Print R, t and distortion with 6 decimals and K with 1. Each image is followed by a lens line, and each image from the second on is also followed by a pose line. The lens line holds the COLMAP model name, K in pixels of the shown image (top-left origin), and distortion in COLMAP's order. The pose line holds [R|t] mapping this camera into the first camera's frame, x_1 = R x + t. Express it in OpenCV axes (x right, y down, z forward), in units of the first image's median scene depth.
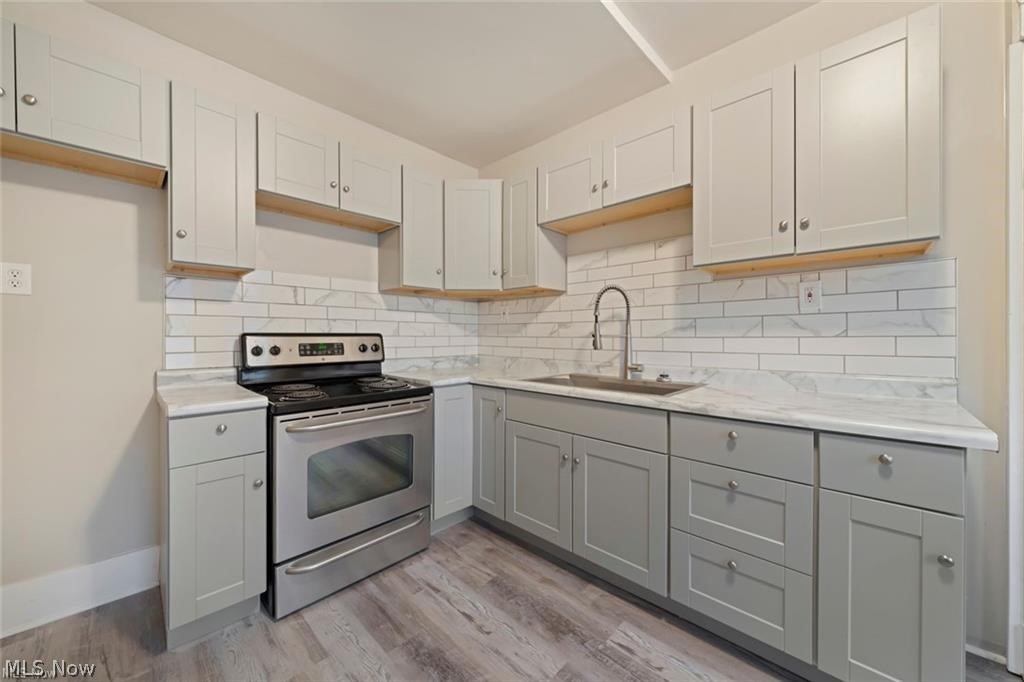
lens RADIAL K [[377.9, 0, 514.9], [0, 377.9, 338.1], [0, 0, 1]] dist [0.000545, 0.000240]
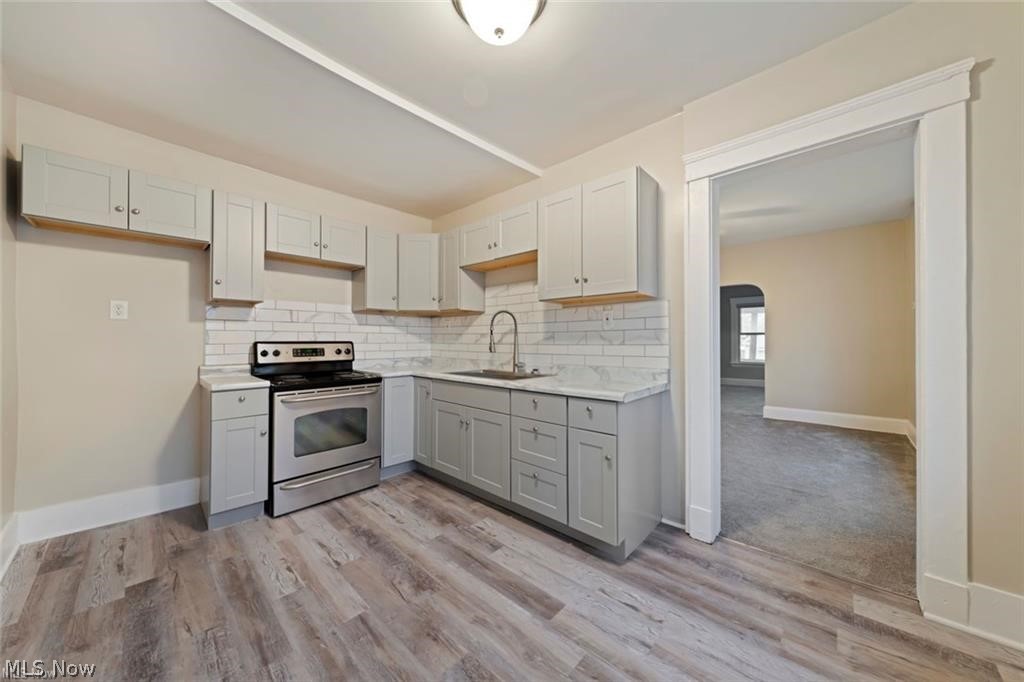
lens RADIAL K [[354.2, 0, 517.3], [0, 354.2, 337.9], [0, 0, 1]] dist [-0.000044, -0.000034]
pose [[0.999926, 0.000843, 0.012102, 0.328577], [-0.000689, 0.999919, -0.012737, -0.011168], [-0.012112, 0.012728, 0.999846, -0.453107]]
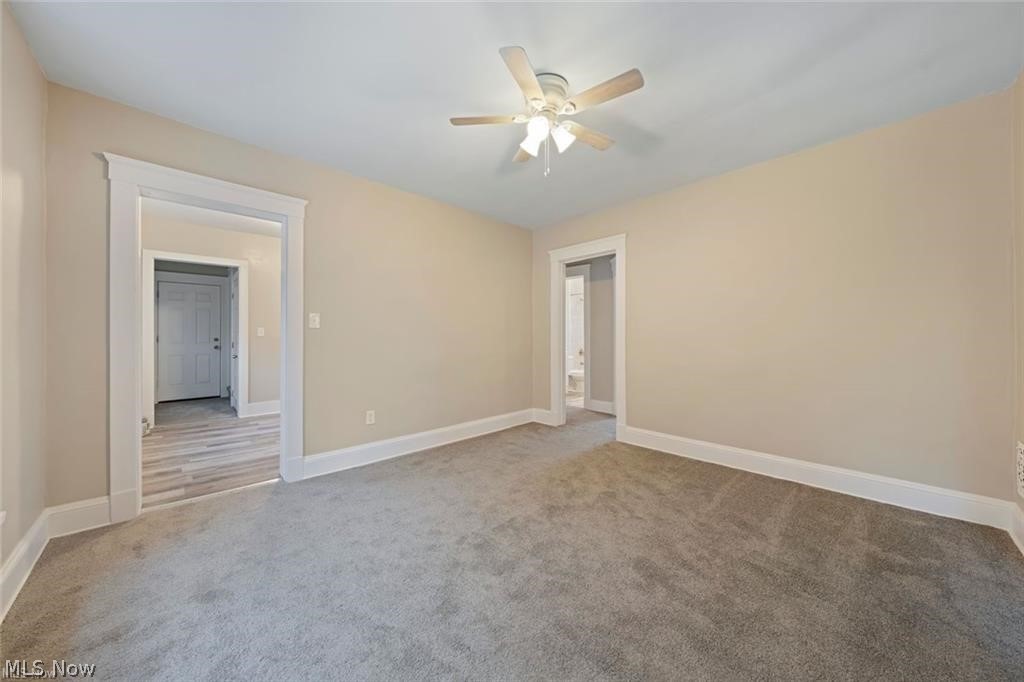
lens RADIAL K [[345.9, 0, 510.3], [0, 345.9, 335.5], [0, 0, 1]] dist [-0.001086, -0.000072]
pose [[-0.049119, -0.003191, -0.998788, 2.388603], [-0.009504, 0.999951, -0.002728, -0.015148], [0.998748, 0.009359, -0.049147, 1.683691]]
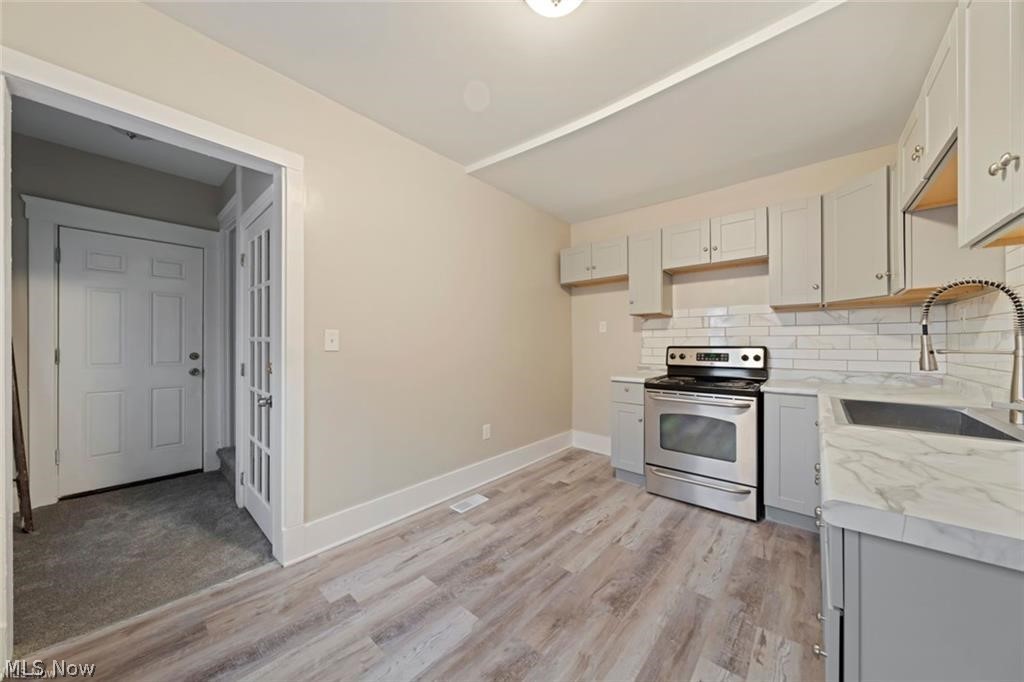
lens RADIAL K [[347.9, 0, 512.0], [0, 347.9, 341.0], [0, 0, 1]] dist [-0.001319, -0.000097]
pose [[0.038878, -0.009789, -0.999196, 0.951513], [-0.005306, 0.999936, -0.010003, -0.018442], [0.999230, 0.005691, 0.038824, 0.177053]]
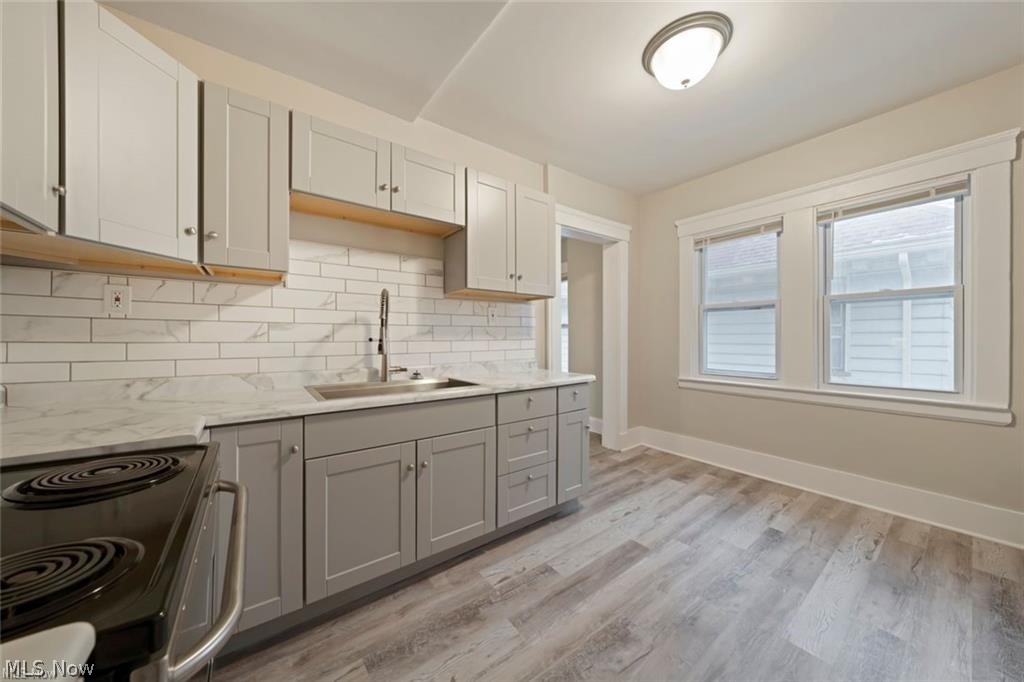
lens RADIAL K [[347.9, 0, 512.0], [0, 347.9, 341.0], [0, 0, 1]] dist [-0.001319, -0.000097]
pose [[0.168166, -0.006678, 0.985736, -0.657519], [0.008464, 0.999950, 0.005330, -0.005723], [-0.985722, 0.007447, 0.168214, 0.572196]]
